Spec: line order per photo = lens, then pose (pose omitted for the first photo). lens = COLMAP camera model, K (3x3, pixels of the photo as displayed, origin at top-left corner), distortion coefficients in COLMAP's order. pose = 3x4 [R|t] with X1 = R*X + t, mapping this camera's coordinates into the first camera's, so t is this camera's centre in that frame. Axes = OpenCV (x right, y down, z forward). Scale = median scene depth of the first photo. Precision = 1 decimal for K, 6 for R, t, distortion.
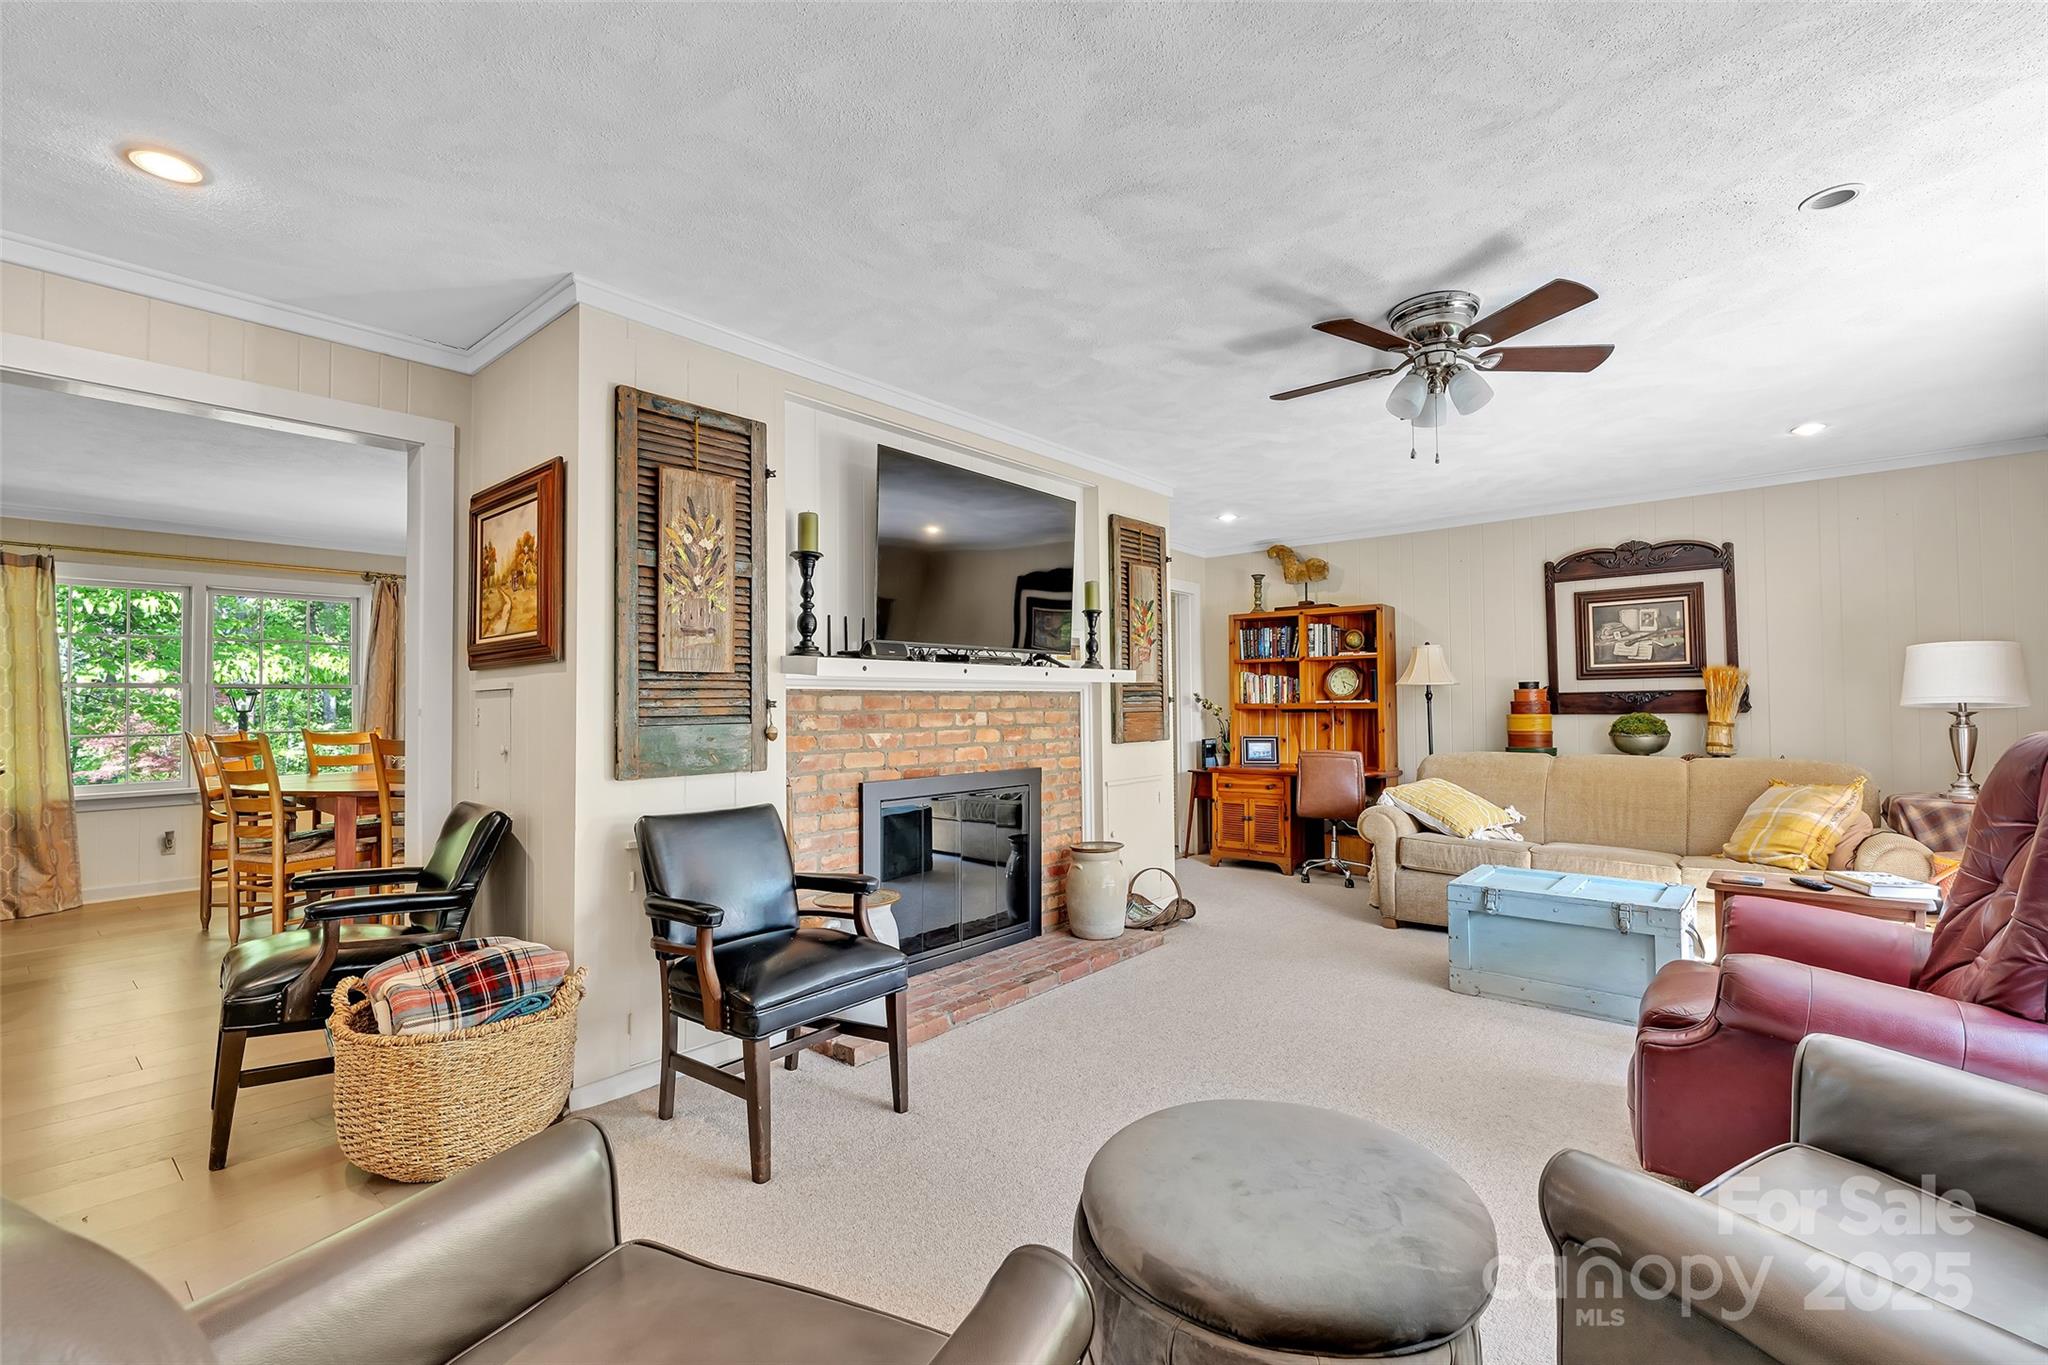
lens RADIAL K [[894.0, 0, 1042.2], [0, 894.0, 685.7], [0, 0, 1]] dist [-0.005383, -0.000489]
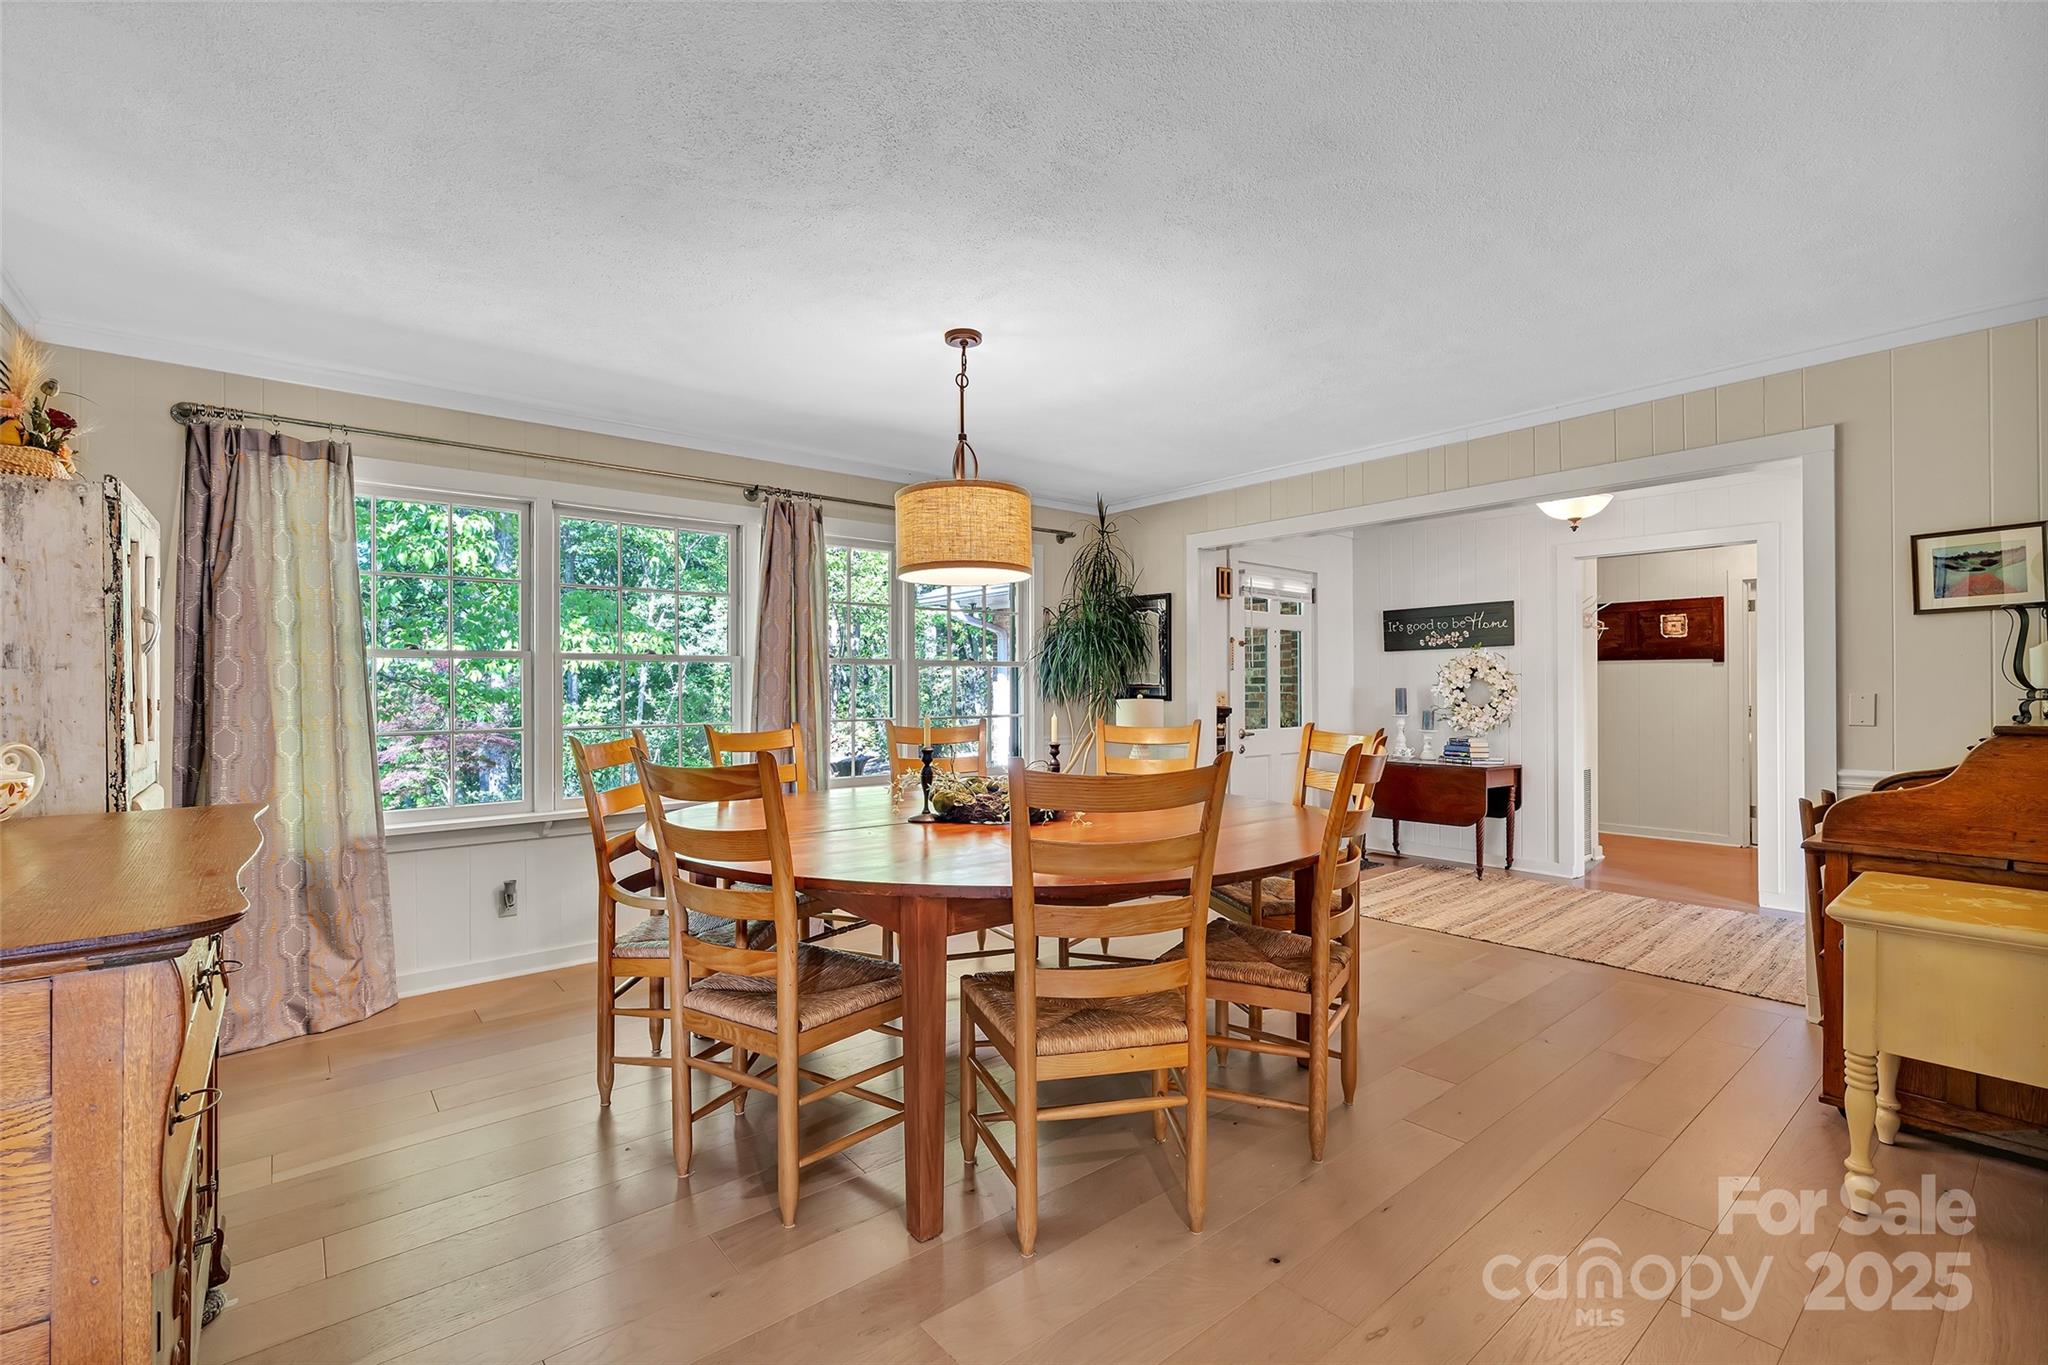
lens RADIAL K [[894.0, 0, 1041.9], [0, 894.0, 687.4], [0, 0, 1]] dist [-0.005383, -0.000489]
pose [[0.984529, 0.004376, -0.175169, -0.561393], [-0.000905, 0.999802, 0.019892, 0.012112], [0.175222, -0.019425, 0.984337, 0.497286]]
